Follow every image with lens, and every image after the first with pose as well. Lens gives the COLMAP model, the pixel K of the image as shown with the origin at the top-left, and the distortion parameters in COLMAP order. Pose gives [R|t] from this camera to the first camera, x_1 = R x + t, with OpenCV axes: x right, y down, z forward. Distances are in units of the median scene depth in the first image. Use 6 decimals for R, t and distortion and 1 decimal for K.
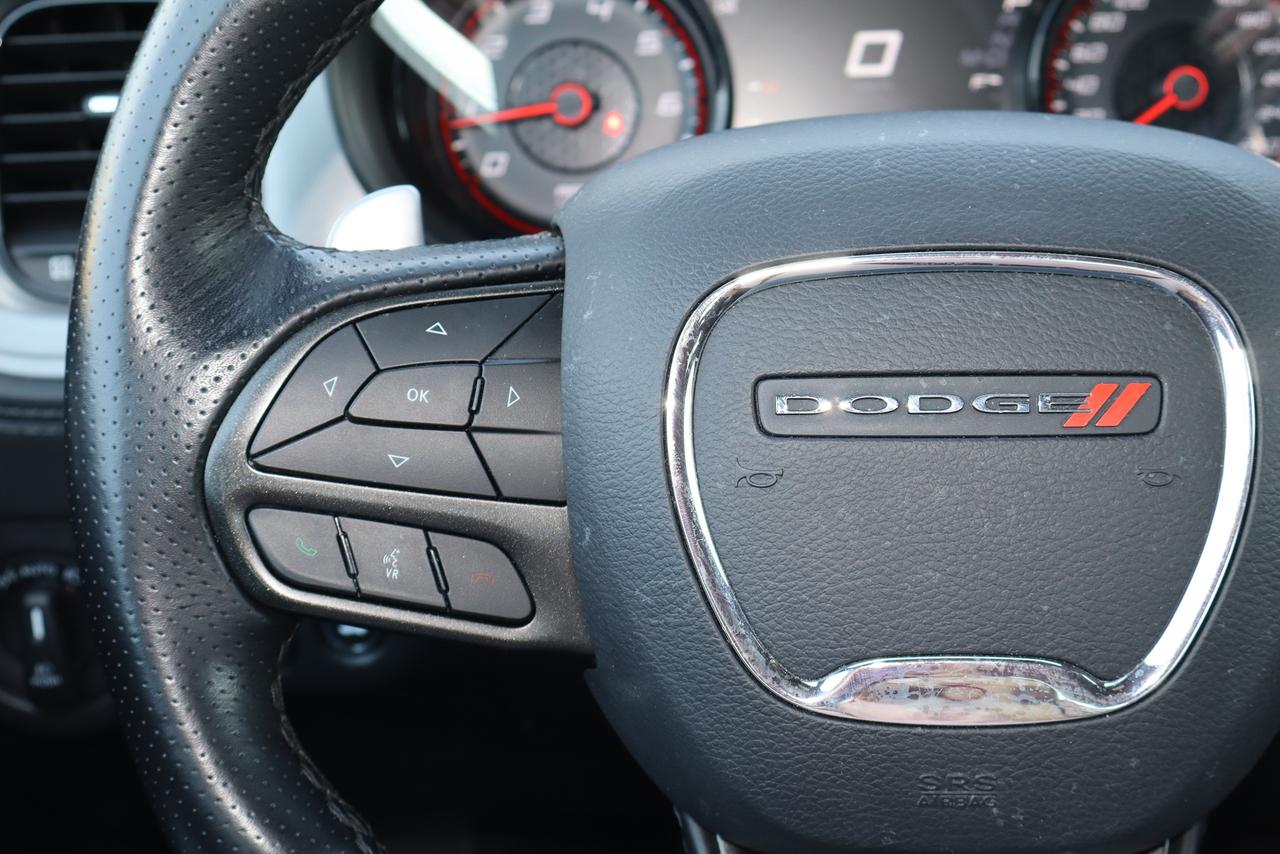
lens RADIAL K [[1920.1, 0, 636.8], [0, 1920.1, 437.1], [0, 0, 1]] dist [0.018906, 0.000000]
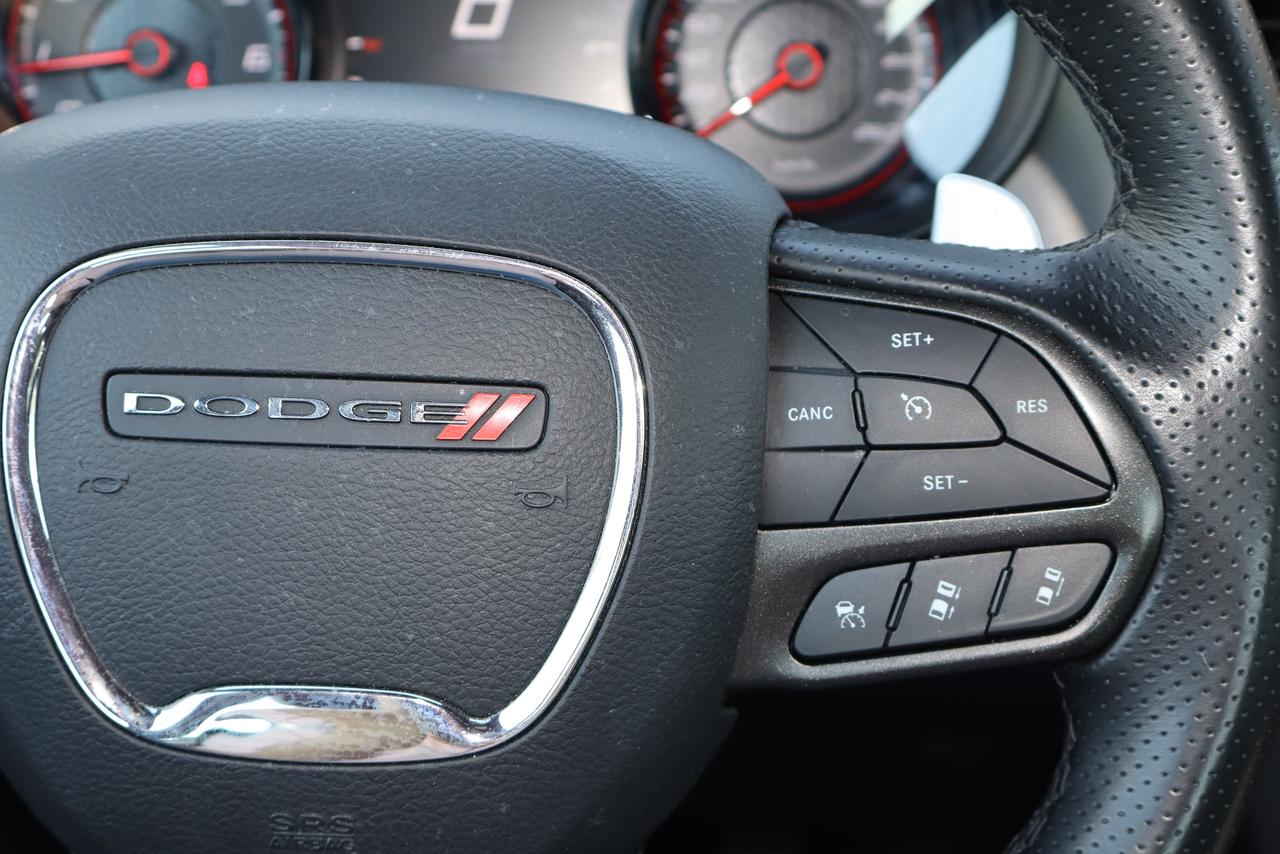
lens RADIAL K [[1920.1, 0, 642.8], [0, 1920.1, 425.7], [0, 0, 1]] dist [0.018906, 0.000000]
pose [[0.998537, 0.037351, 0.039087, 0.280046], [-0.038191, 0.999050, 0.020965, -0.033996], [-0.038267, -0.022427, 0.999016, 0.086103]]
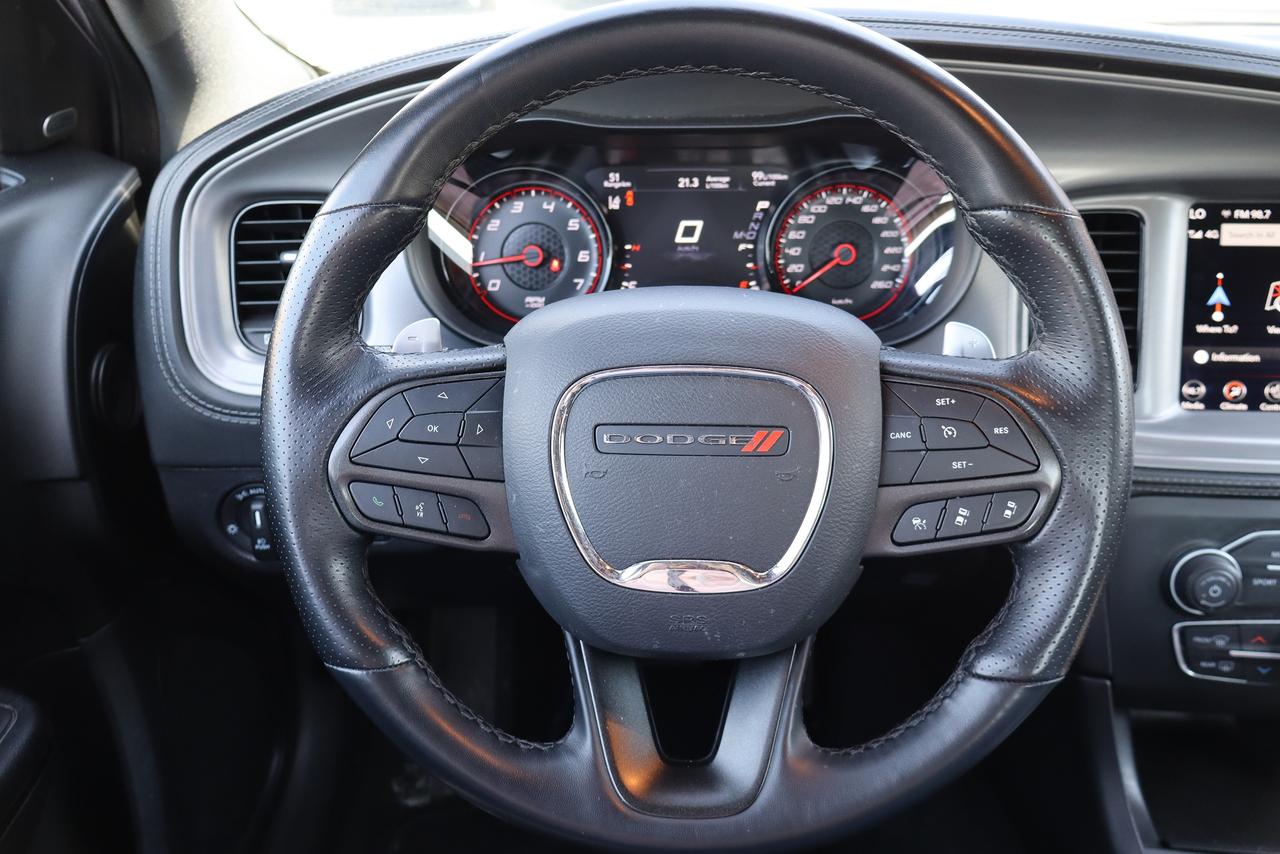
lens RADIAL K [[1061.6, 0, 639.4], [0, 1061.6, 428.4], [0, 0, 1]] dist [0.008798, 0.003522]
pose [[0.999686, 0.014155, 0.020679, 0.086343], [-0.015144, 0.998708, 0.048509, -0.083265], [-0.019965, -0.048807, 0.998609, -0.143138]]
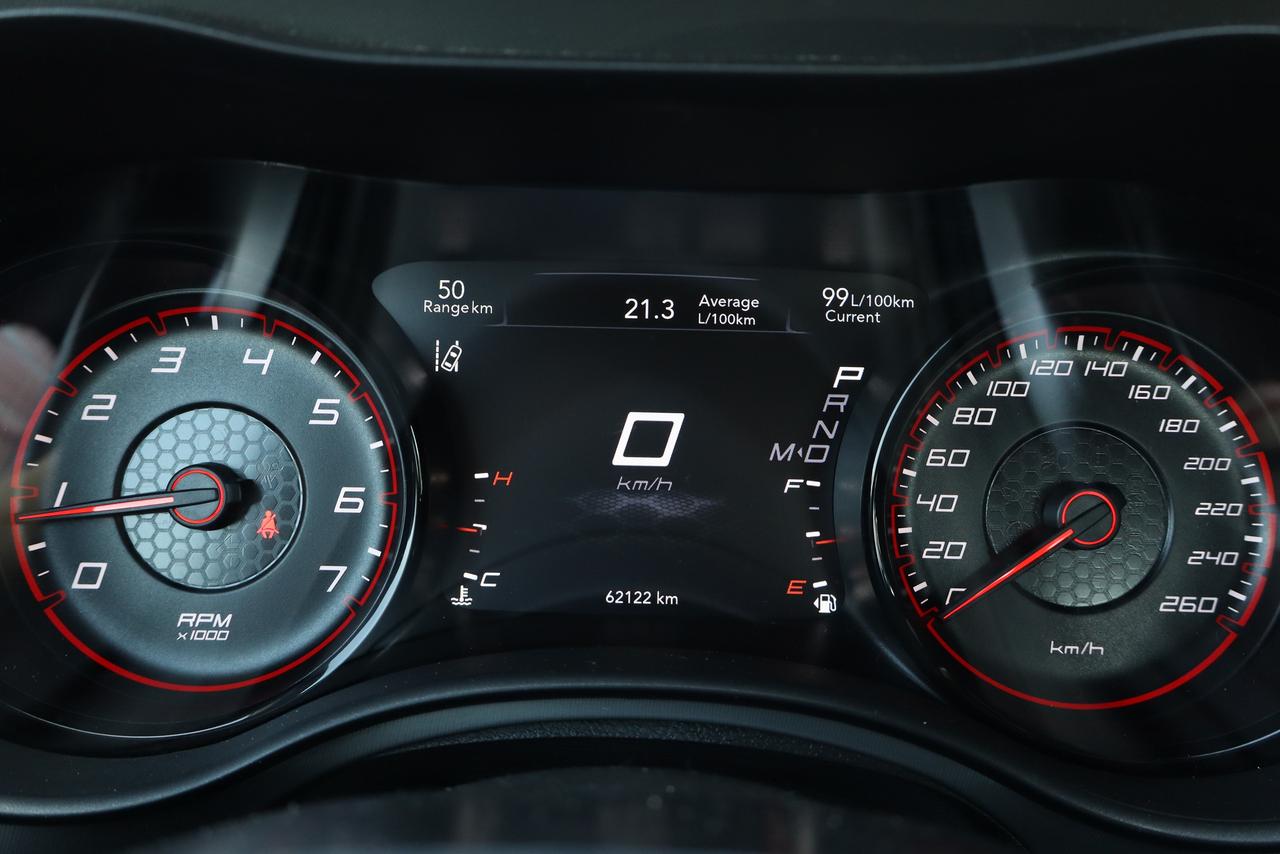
lens RADIAL K [[1257.7, 0, 647.2], [0, 1257.7, 426.8], [0, 0, 1]] dist [-0.015948, 0.000000]
pose [[0.997457, 0.044633, 0.055561, 0.156706], [-0.037992, 0.992600, -0.115330, -0.243472], [-0.060298, 0.112925, 0.991772, 0.866205]]
